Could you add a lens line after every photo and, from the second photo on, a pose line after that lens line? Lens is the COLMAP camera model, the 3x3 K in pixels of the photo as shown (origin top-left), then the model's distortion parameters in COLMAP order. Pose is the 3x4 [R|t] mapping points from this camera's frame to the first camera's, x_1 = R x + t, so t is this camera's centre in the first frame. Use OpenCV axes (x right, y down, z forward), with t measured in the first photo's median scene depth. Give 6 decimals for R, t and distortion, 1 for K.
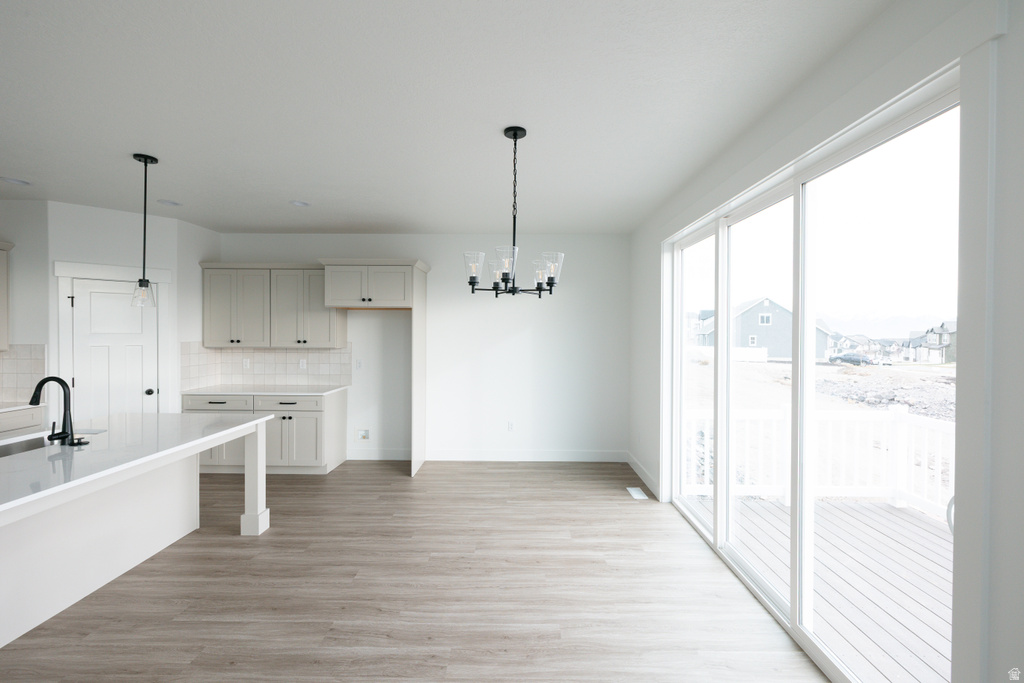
lens RADIAL K [[430.5, 0, 514.1], [0, 430.5, 336.0], [0, 0, 1]] dist [0.001262, 0.000334]
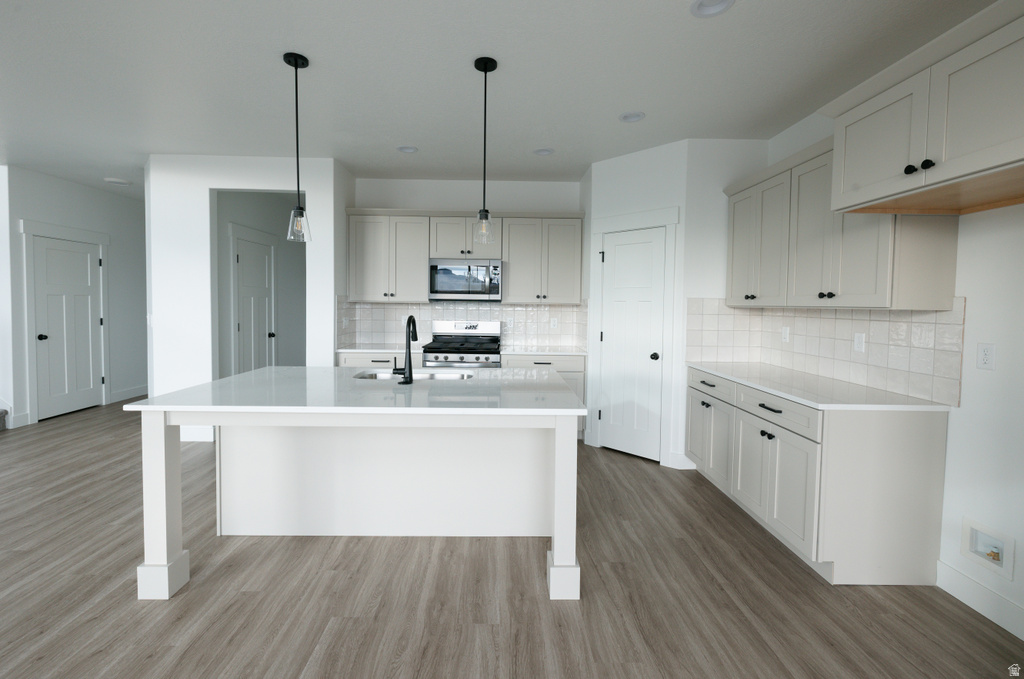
lens RADIAL K [[441.0, 0, 506.4], [0, 441.0, 320.0], [0, 0, 1]] dist [-0.000280, 0.000023]
pose [[0.030725, 0.033226, -0.998975, 0.012831], [-0.022301, 0.999221, 0.032548, 0.044740], [0.999279, 0.021278, 0.031442, 0.813215]]
